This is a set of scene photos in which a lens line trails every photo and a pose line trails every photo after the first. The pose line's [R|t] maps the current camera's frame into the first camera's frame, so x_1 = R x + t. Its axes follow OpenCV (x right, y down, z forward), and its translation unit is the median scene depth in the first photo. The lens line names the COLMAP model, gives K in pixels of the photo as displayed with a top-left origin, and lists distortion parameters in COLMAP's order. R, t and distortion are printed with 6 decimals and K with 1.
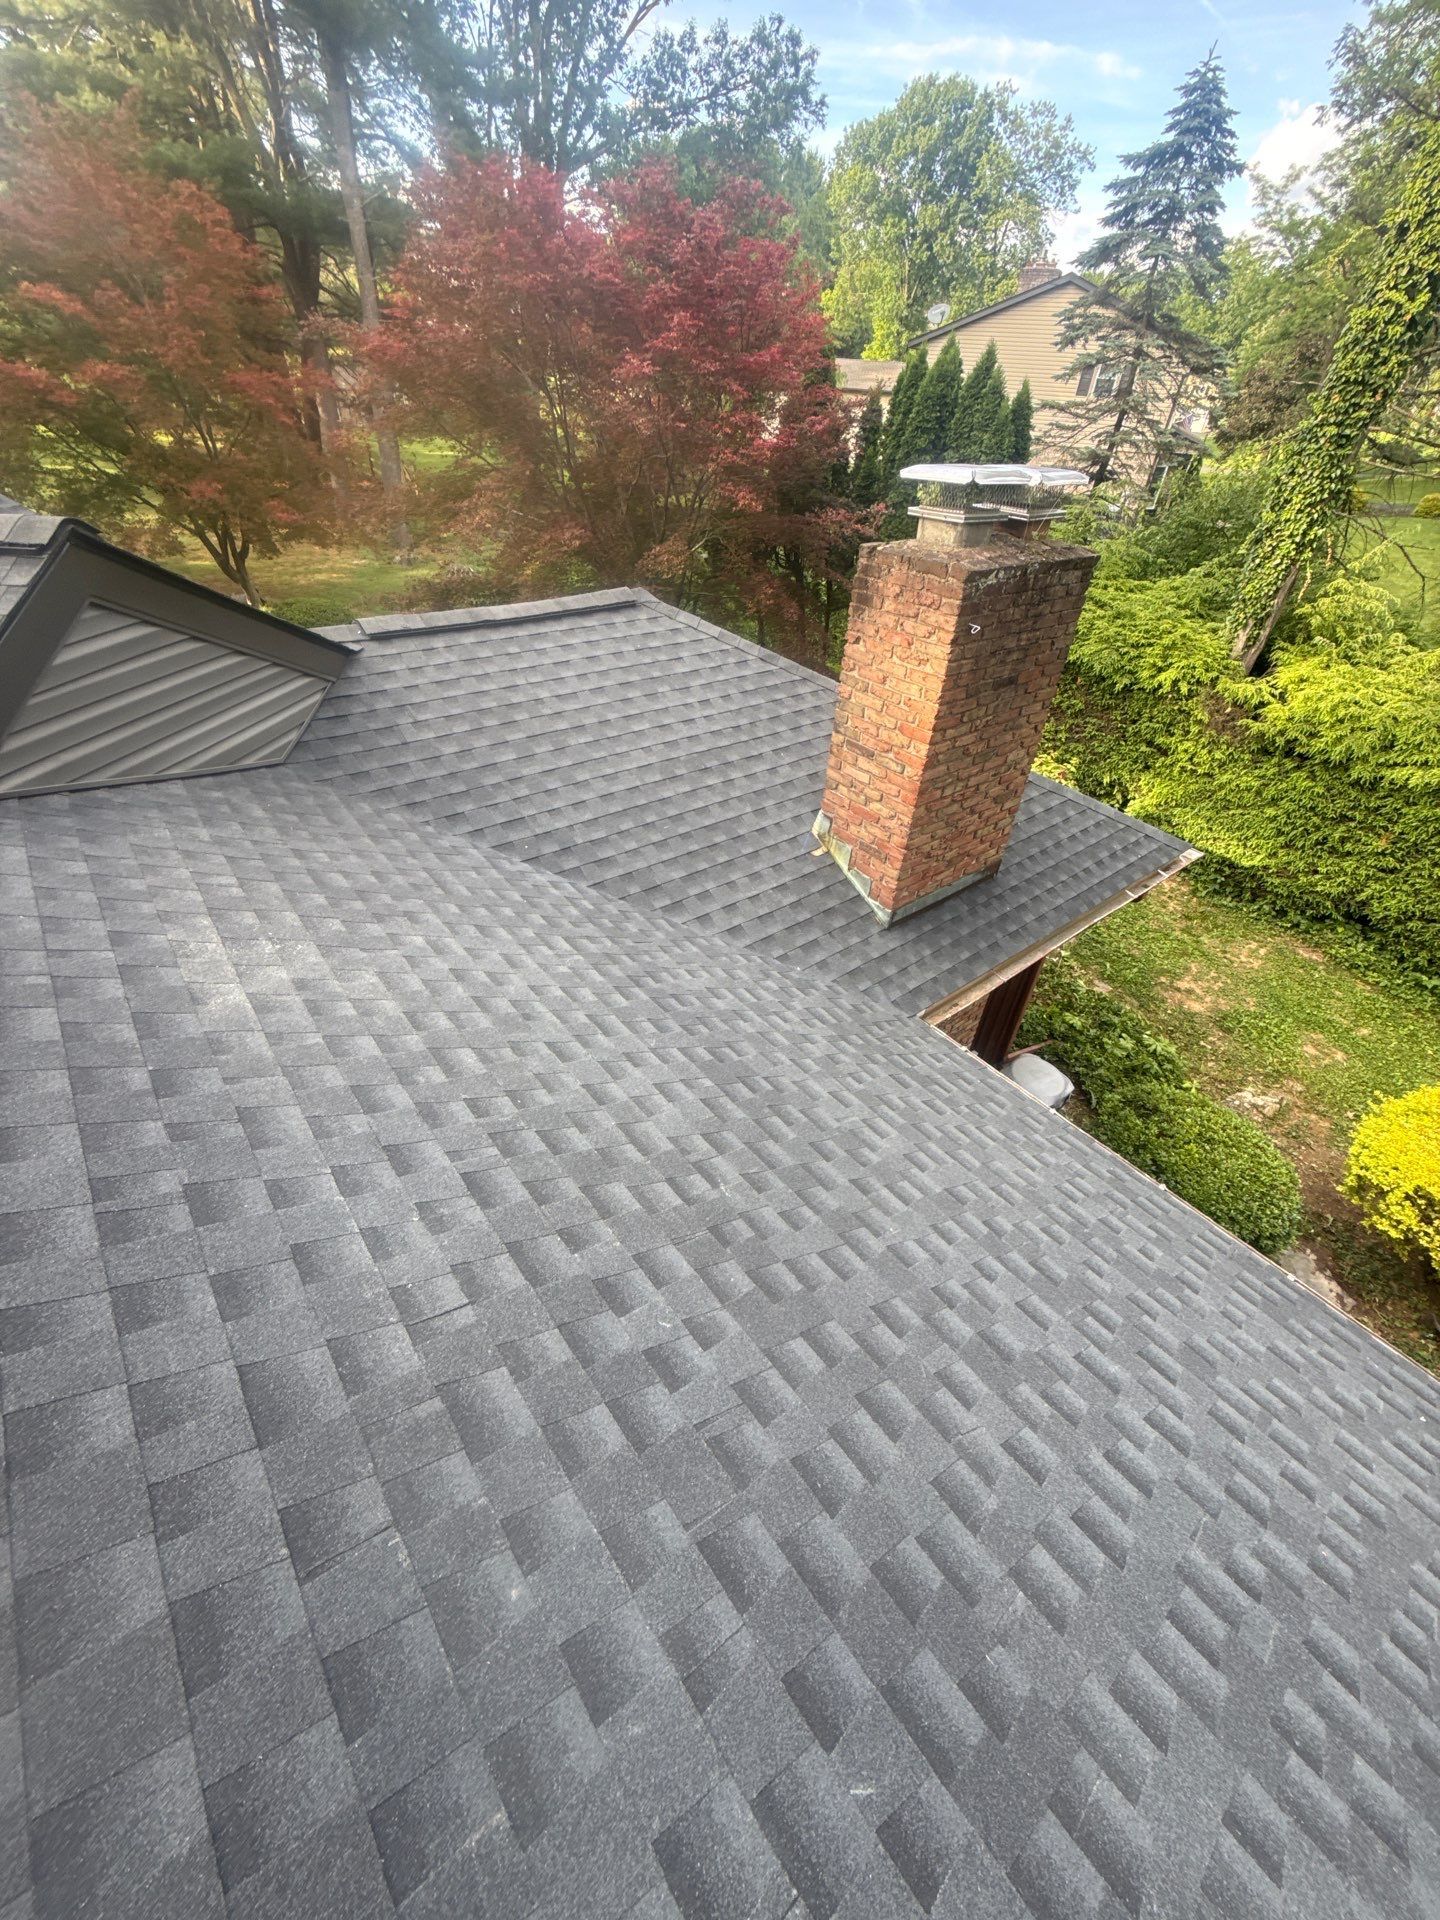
lens RADIAL K [[766.2, 0, 720.0], [0, 766.2, 960.0], [0, 0, 1]] dist [0.001478, 0.000599]
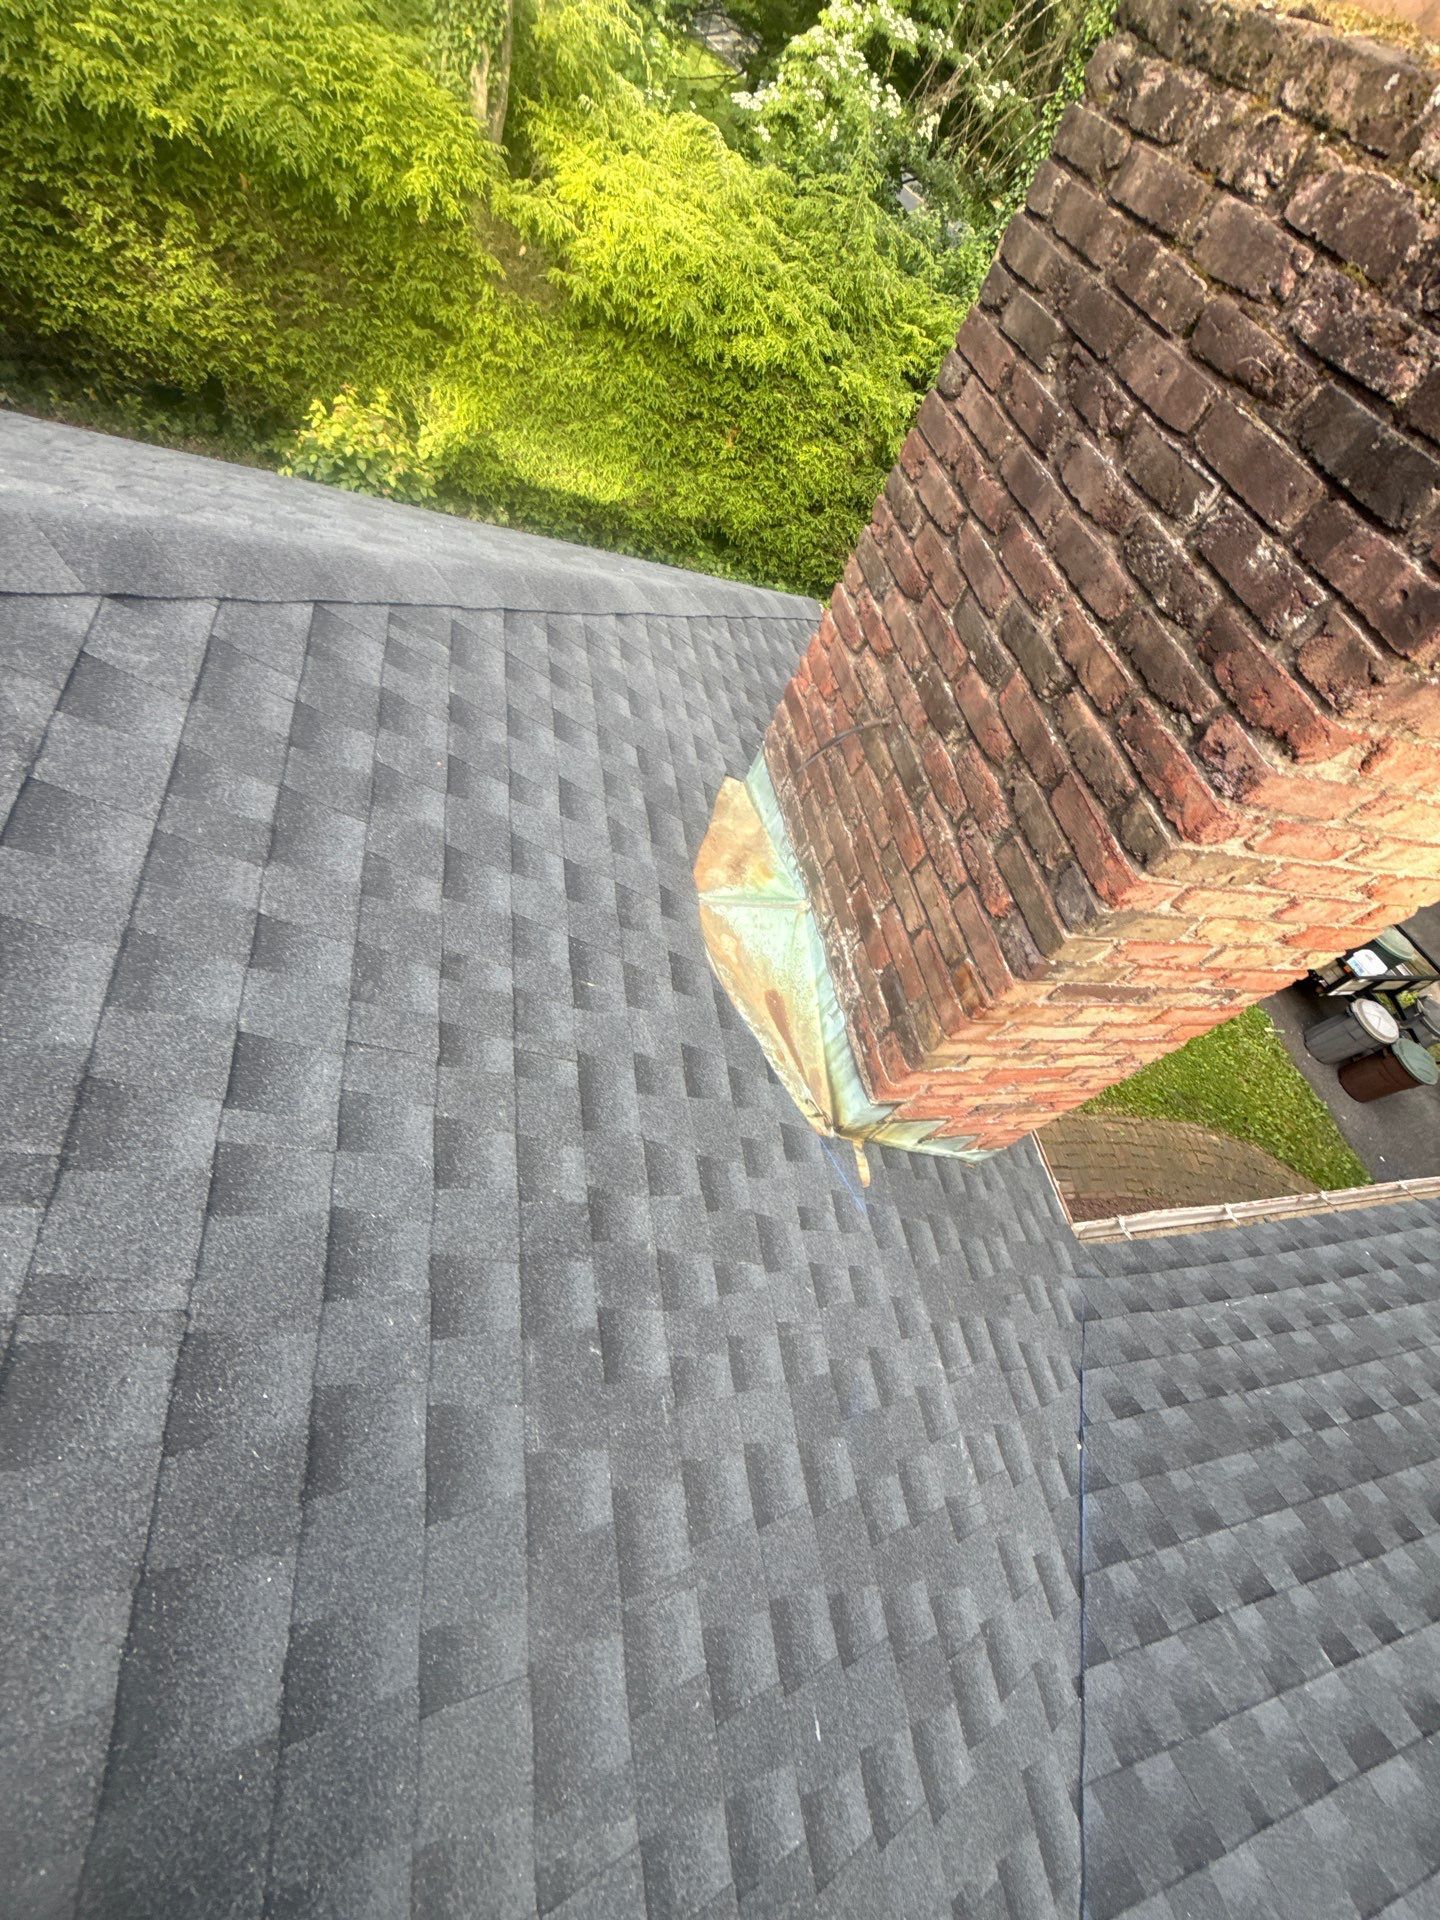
lens RADIAL K [[766.2, 0, 720.0], [0, 766.2, 960.0], [0, 0, 1]] dist [0.001478, 0.000599]
pose [[0.465582, -0.661043, 0.588435, -0.031982], [0.264548, 0.738447, 0.620250, -0.243732], [-0.844540, -0.133108, 0.518685, 0.451038]]
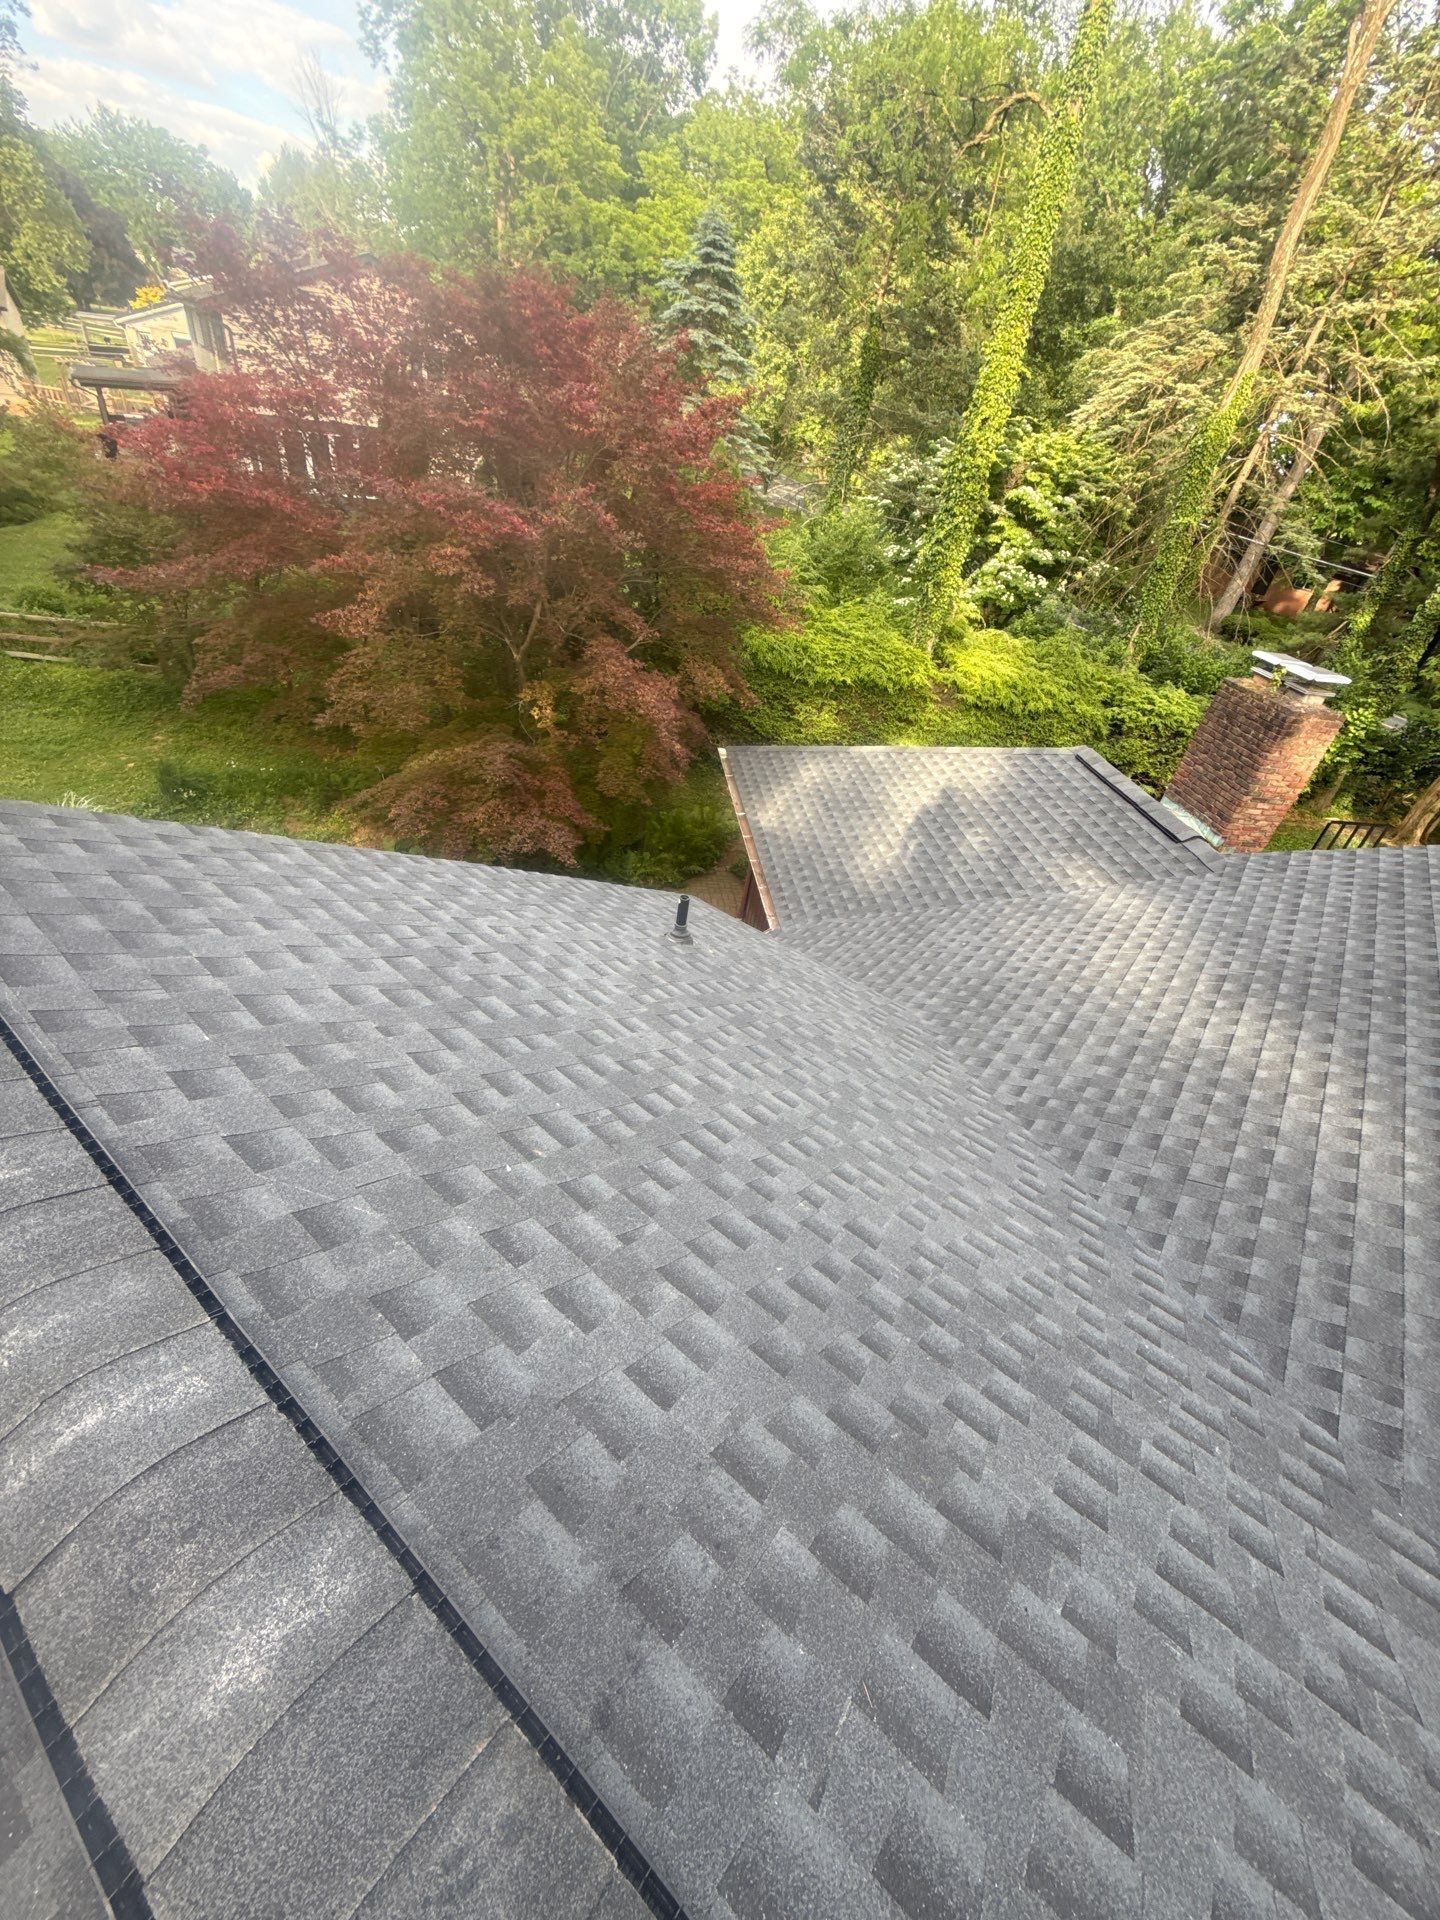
lens RADIAL K [[766.2, 0, 720.0], [0, 766.2, 960.0], [0, 0, 1]] dist [0.001478, 0.000599]
pose [[0.534337, -0.488756, 0.689639, -0.993269], [0.421426, 0.861285, 0.283880, -0.499685], [-0.732724, 0.138944, 0.666191, 0.352360]]
